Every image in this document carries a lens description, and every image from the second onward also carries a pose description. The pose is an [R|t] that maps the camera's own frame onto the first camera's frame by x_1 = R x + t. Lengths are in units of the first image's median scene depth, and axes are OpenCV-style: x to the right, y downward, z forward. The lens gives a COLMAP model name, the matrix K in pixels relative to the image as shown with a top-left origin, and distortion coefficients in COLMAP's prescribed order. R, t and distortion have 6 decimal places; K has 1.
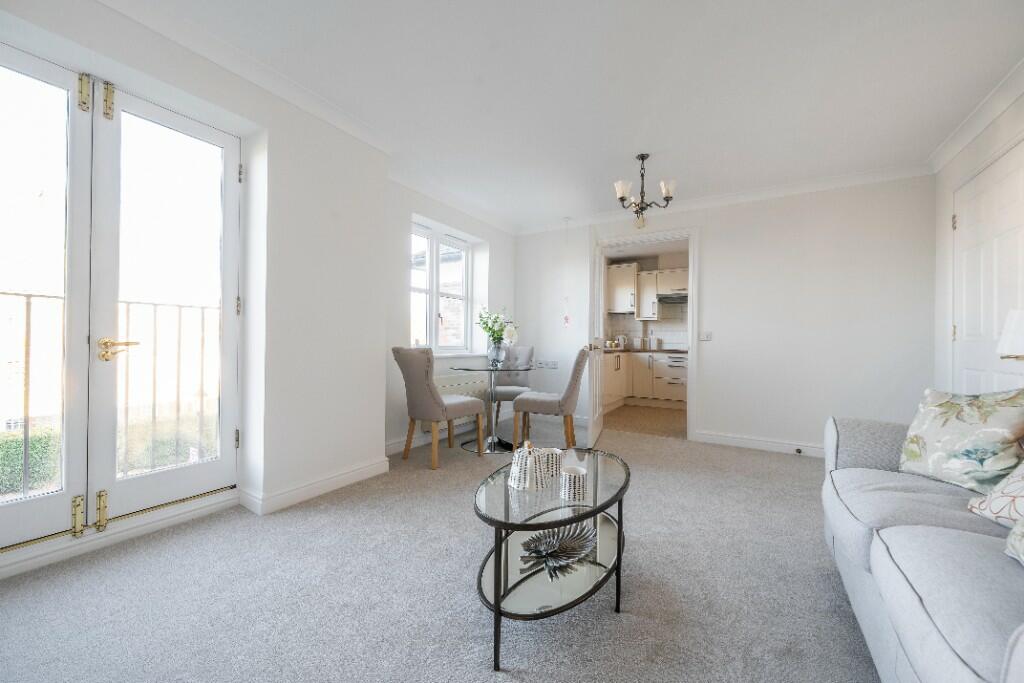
lens RADIAL K [[393.1, 0, 505.5], [0, 393.1, 340.6], [0, 0, 1]] dist [-0.002297, -0.000244]
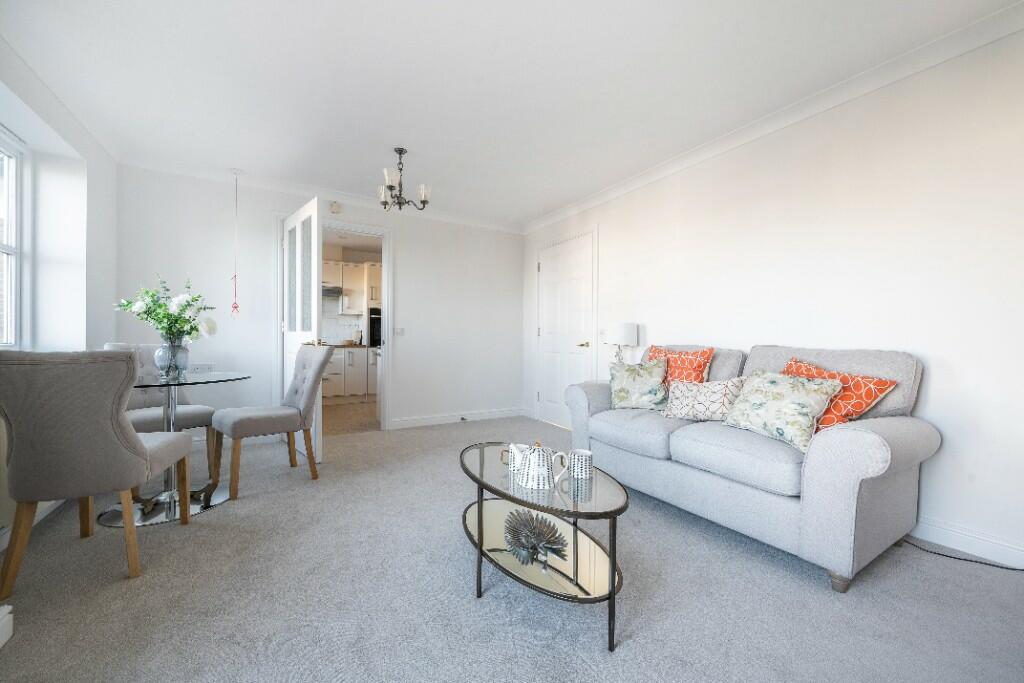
lens RADIAL K [[393.1, 0, 505.5], [0, 393.1, 340.6], [0, 0, 1]] dist [-0.002297, -0.000244]
pose [[0.460513, -0.011431, 0.887580, -0.429719], [-0.002973, 0.999892, 0.014420, -0.003871], [-0.887648, -0.009280, 0.460429, 0.312982]]
